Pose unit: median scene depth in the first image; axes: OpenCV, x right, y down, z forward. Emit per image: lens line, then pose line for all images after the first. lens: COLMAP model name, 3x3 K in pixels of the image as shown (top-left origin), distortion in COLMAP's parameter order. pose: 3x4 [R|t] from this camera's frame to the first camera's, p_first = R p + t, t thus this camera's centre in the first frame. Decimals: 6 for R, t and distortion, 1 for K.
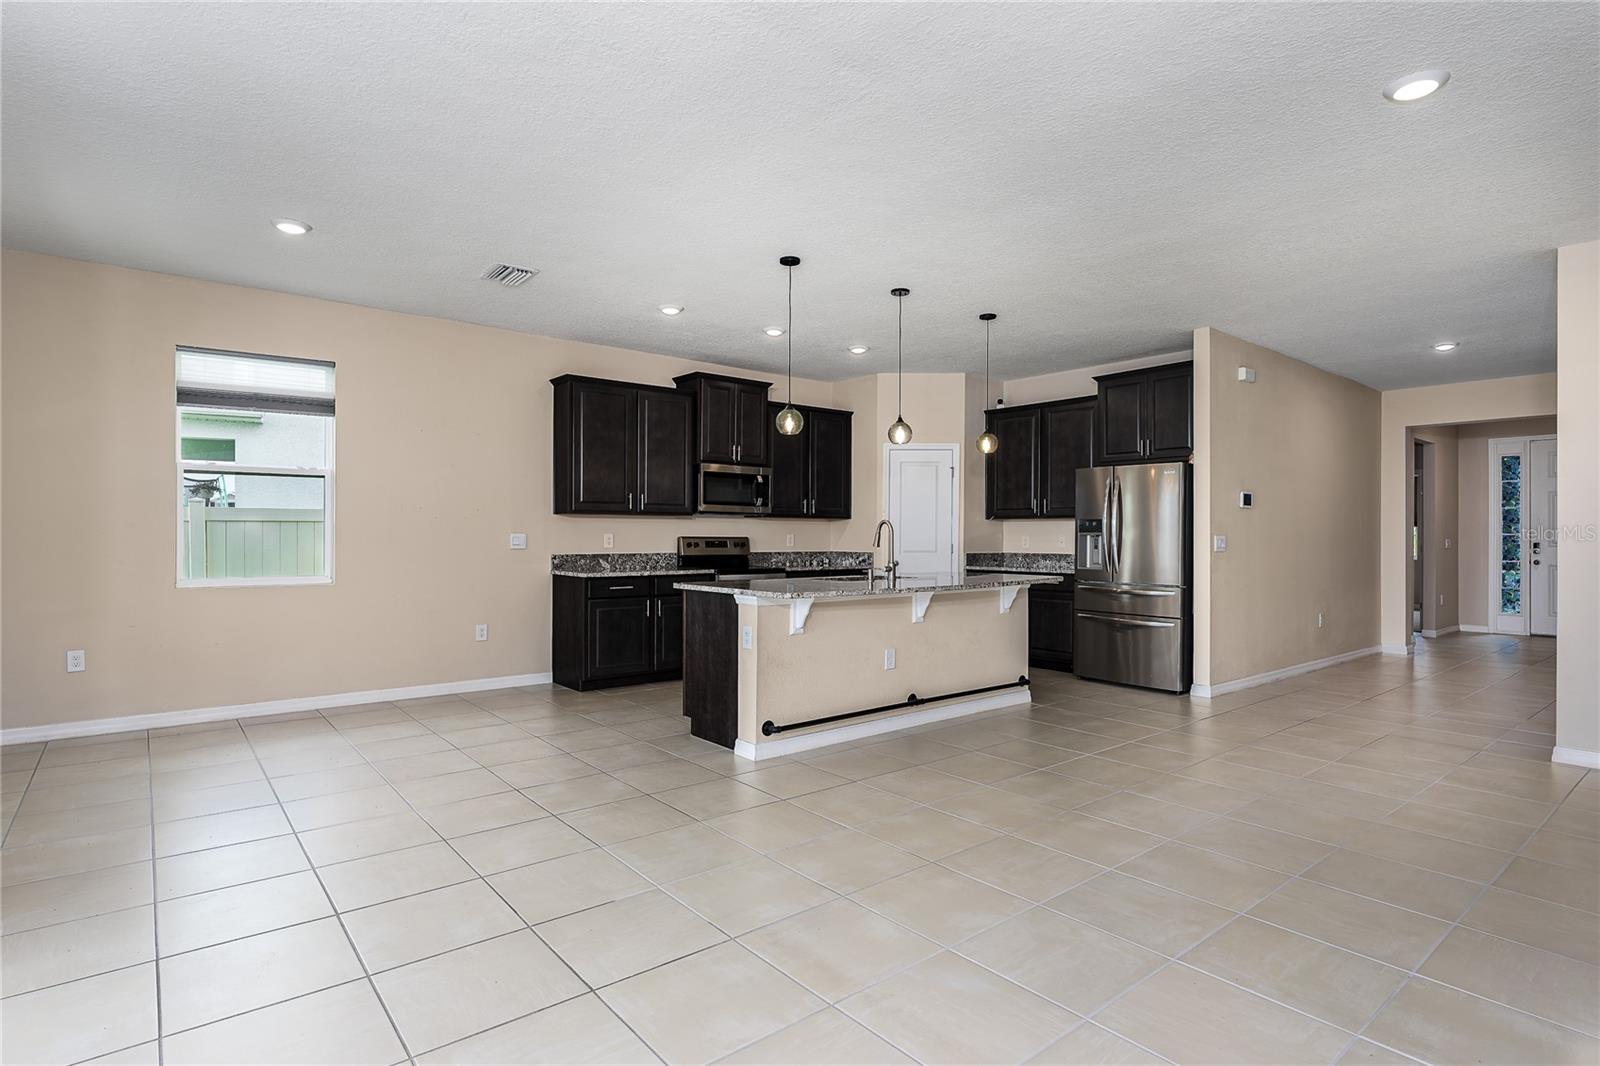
lens RADIAL K [[825.4, 0, 803.1], [0, 825.4, 534.3], [0, 0, 1]] dist [-0.002295, 0.001195]
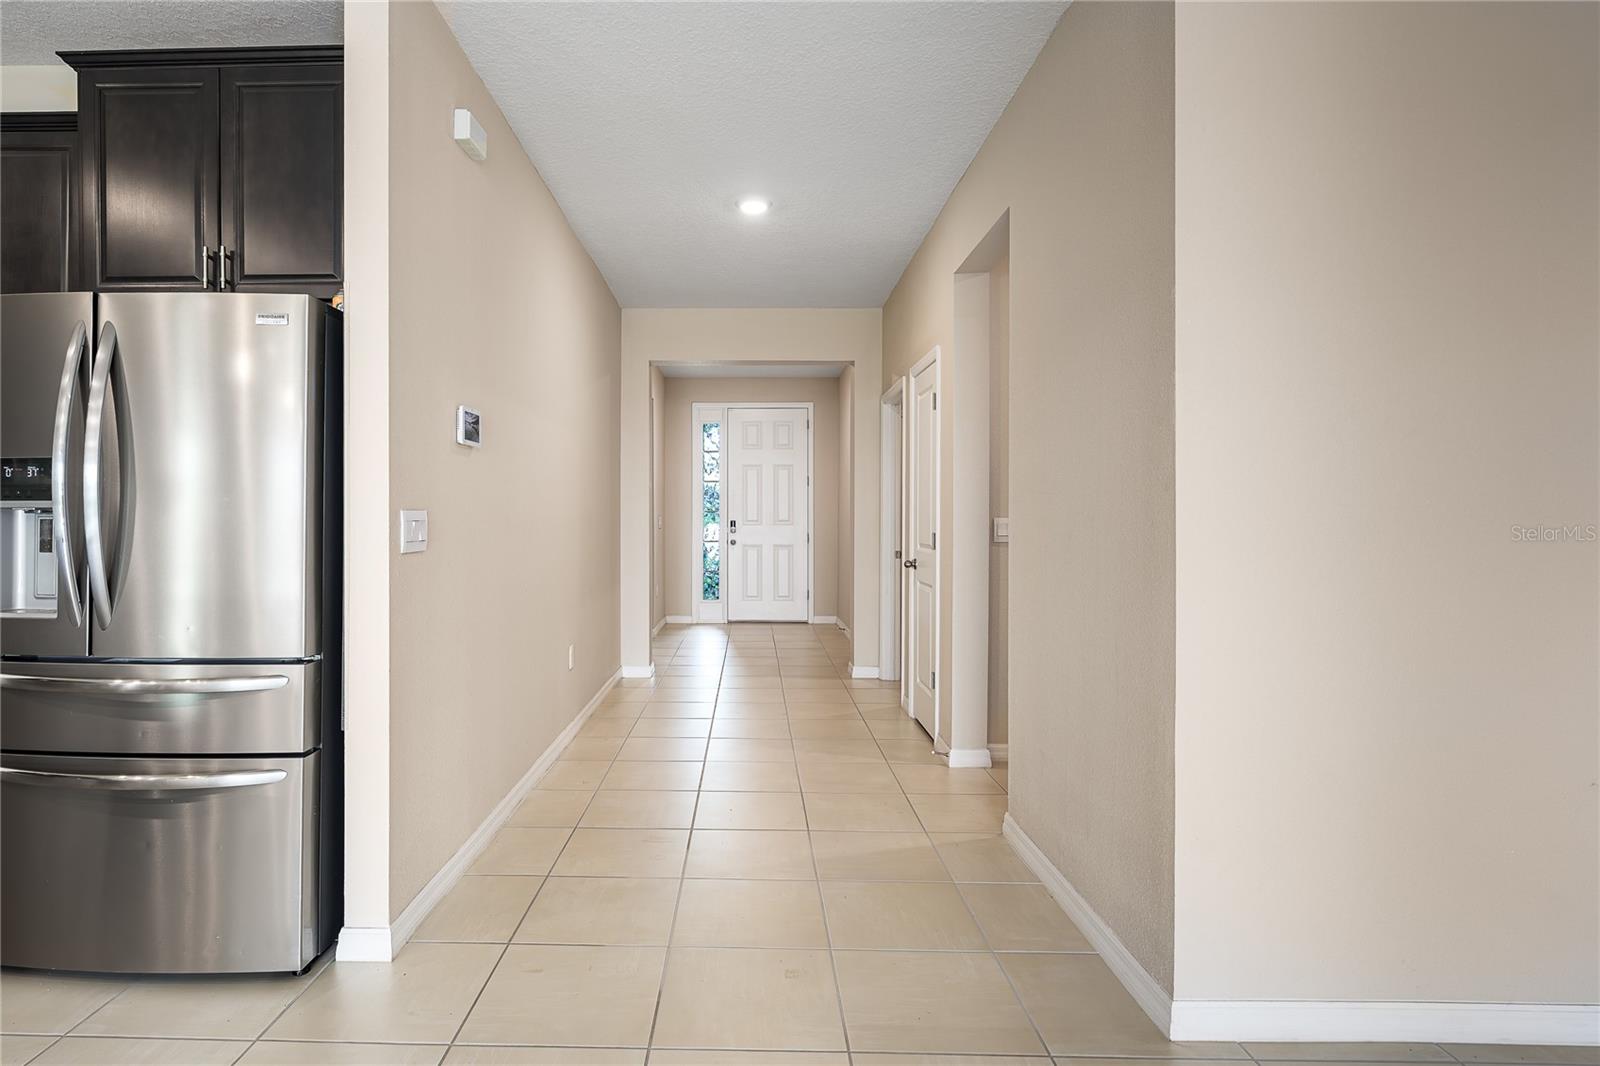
lens RADIAL K [[825.4, 0, 731.1], [0, 825.4, 514.8], [0, 0, 1]] dist [-0.002295, 0.001195]
pose [[0.656235, -0.001372, 0.754556, 0.285058], [-0.000329, 0.999998, 0.002104, 0.002511], [-0.754557, -0.001629, 0.656233, 0.580862]]
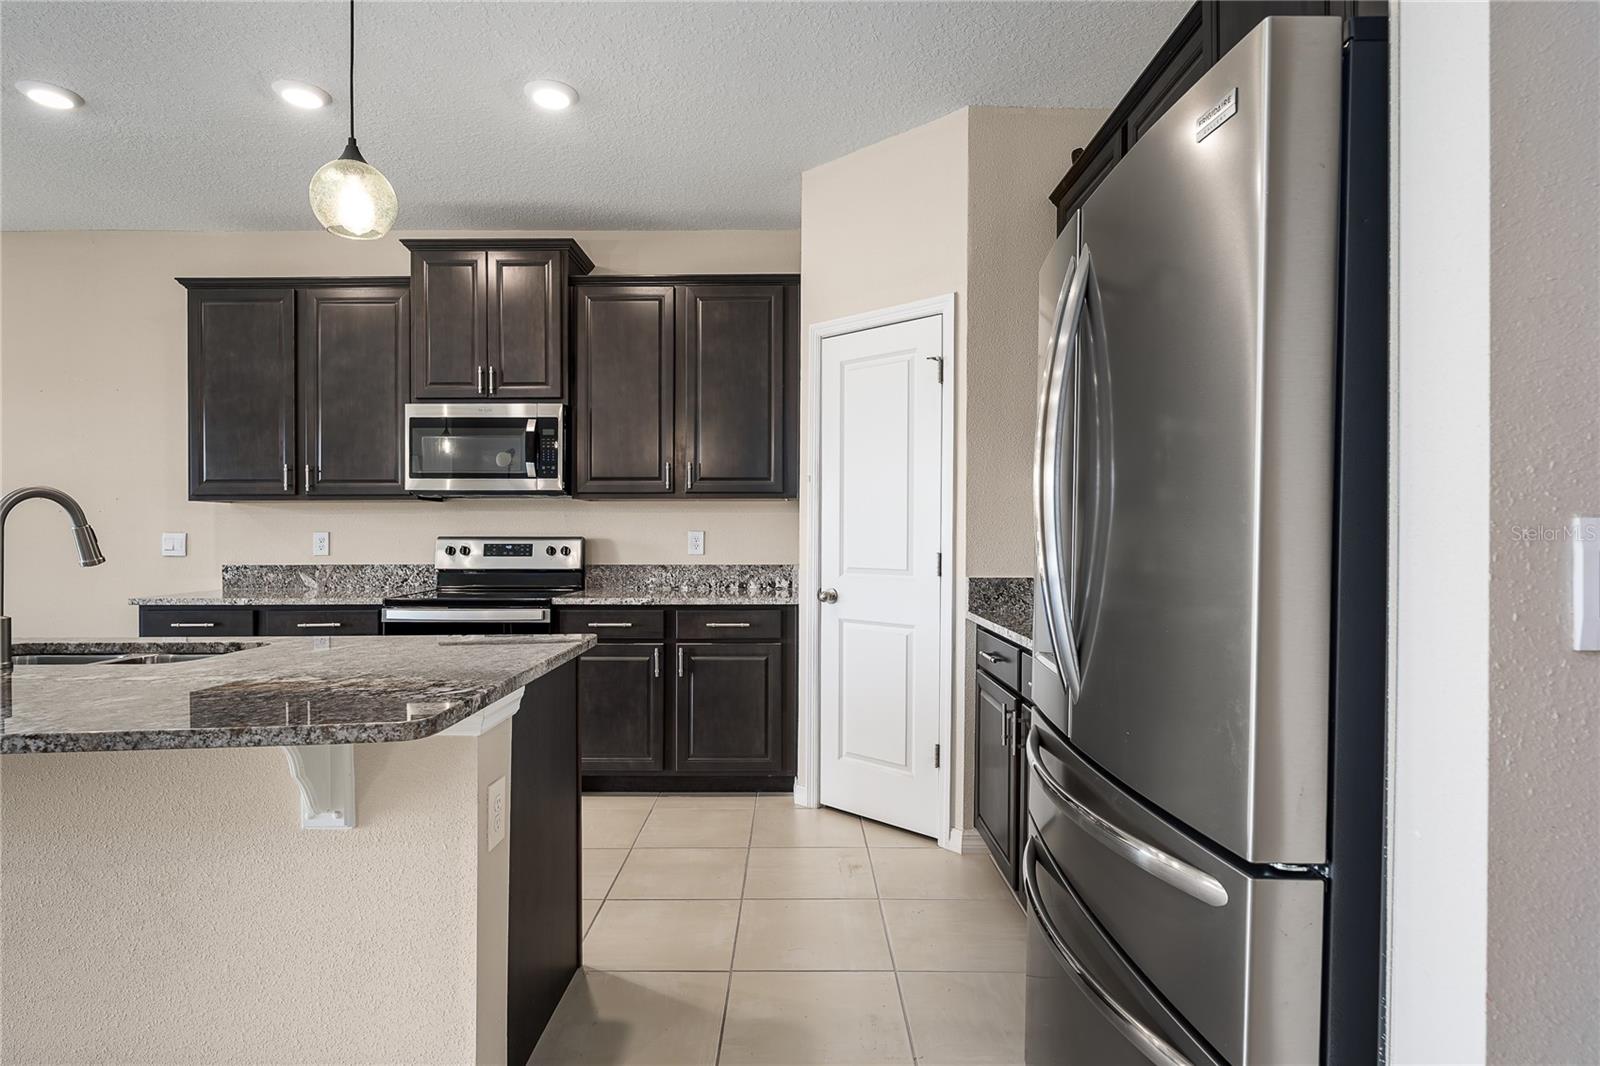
lens RADIAL K [[825.4, 0, 793.3], [0, 825.4, 547.2], [0, 0, 1]] dist [-0.002295, 0.001195]
pose [[0.767763, 0.004695, -0.640716, 0.438149], [0.005275, 0.999893, 0.013647, 0.003894], [0.640712, -0.013858, 0.767656, 0.755719]]
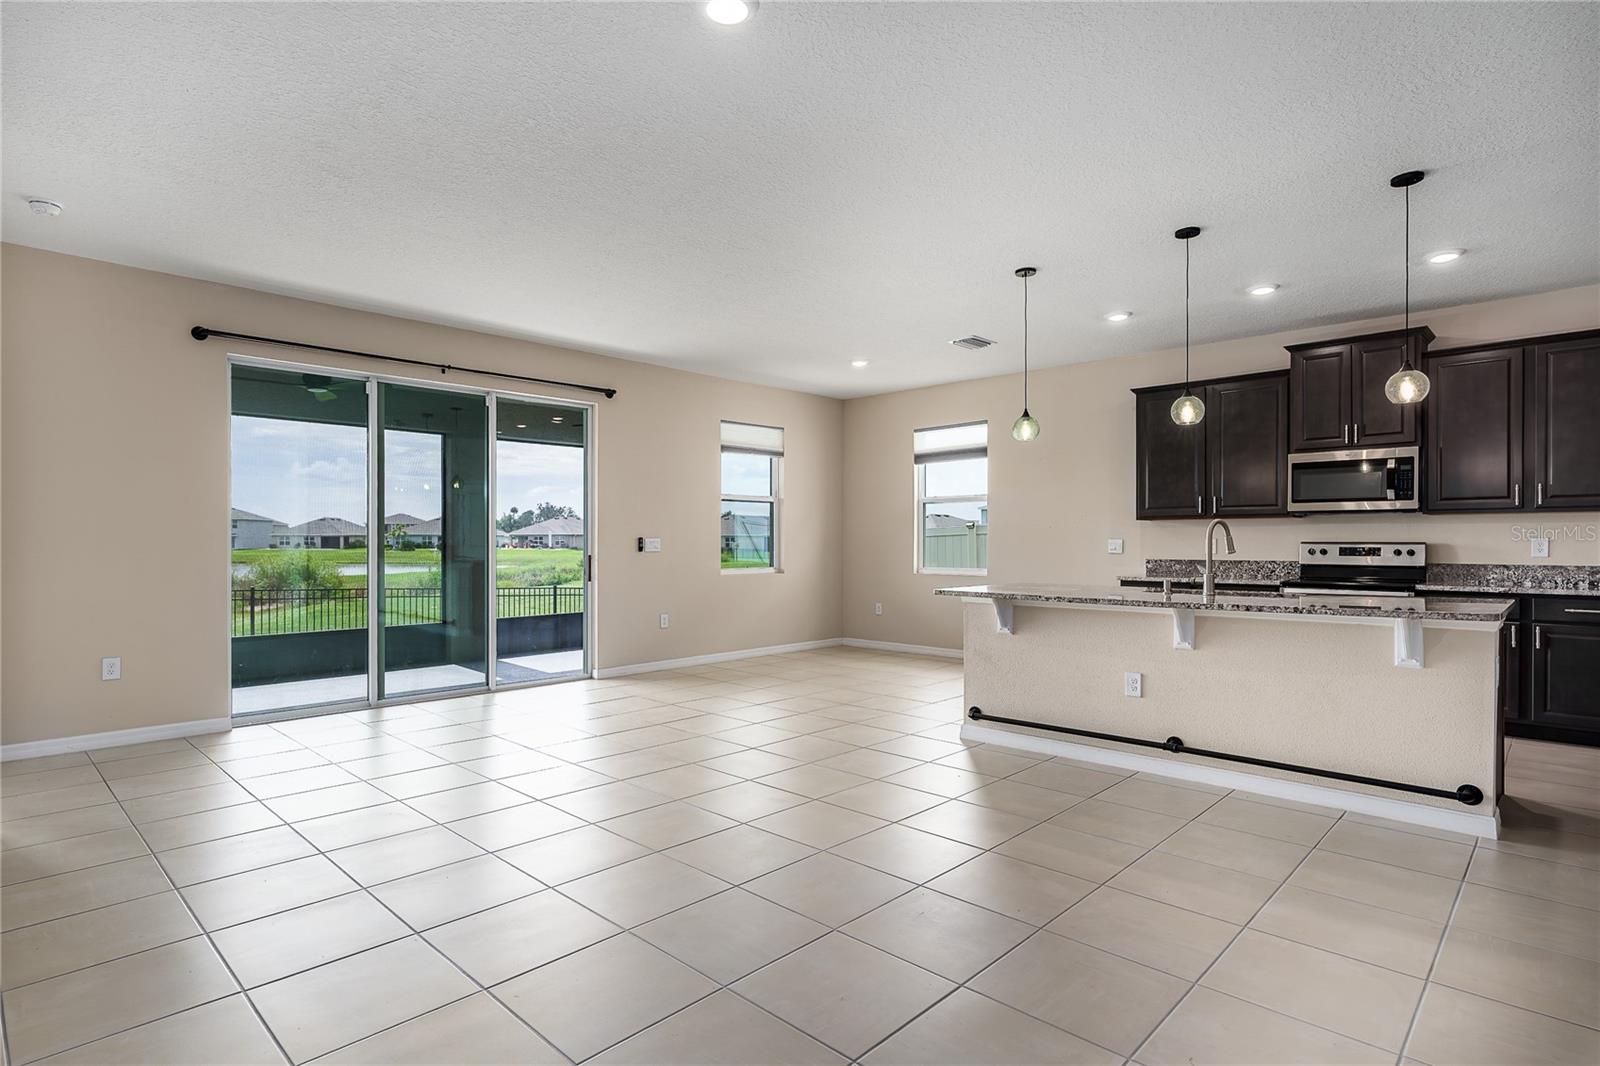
lens RADIAL K [[825.4, 0, 782.6], [0, 825.4, 542.4], [0, 0, 1]] dist [-0.002295, 0.001195]
pose [[0.107893, -0.002064, -0.994160, 0.669138], [0.001709, 0.999997, -0.001890, 0.004428], [0.994161, -0.001495, 0.107897, 0.403657]]
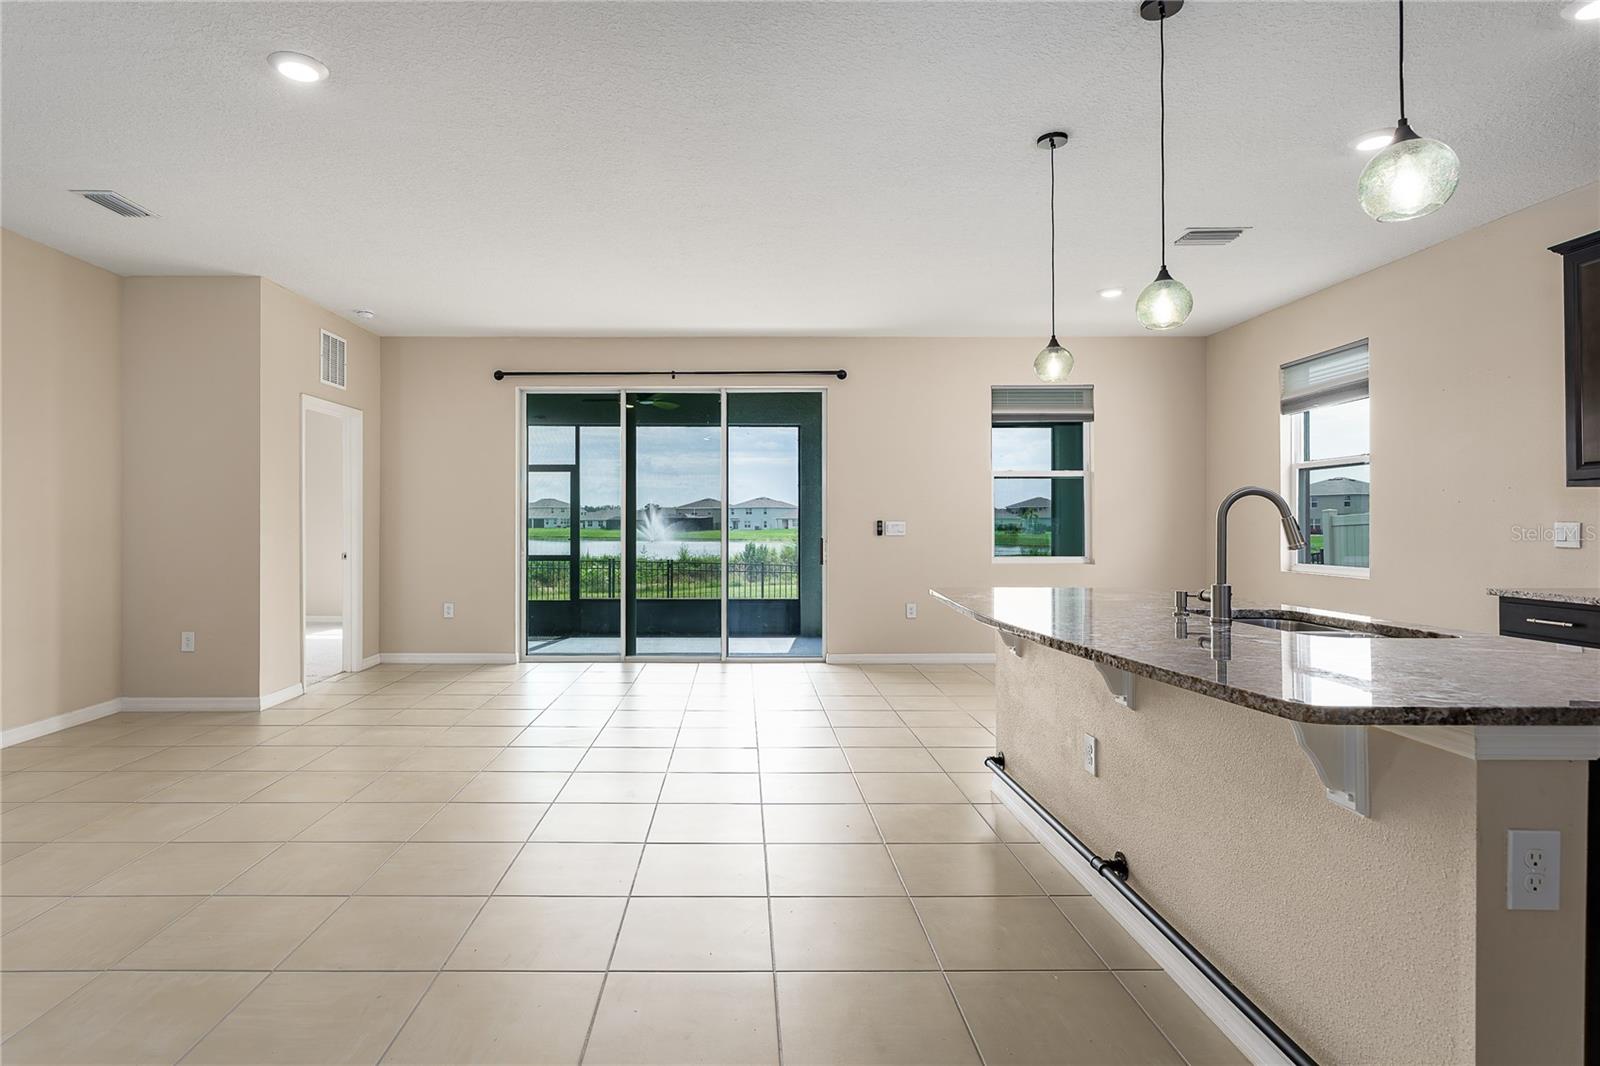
lens RADIAL K [[825.4, 0, 735.8], [0, 825.4, 520.8], [0, 0, 1]] dist [-0.002295, 0.001195]
pose [[-0.636396, -0.007595, -0.771325, 0.482944], [-0.002502, 0.999967, -0.007782, 0.004174], [0.771358, -0.003023, -0.636394, 0.854412]]
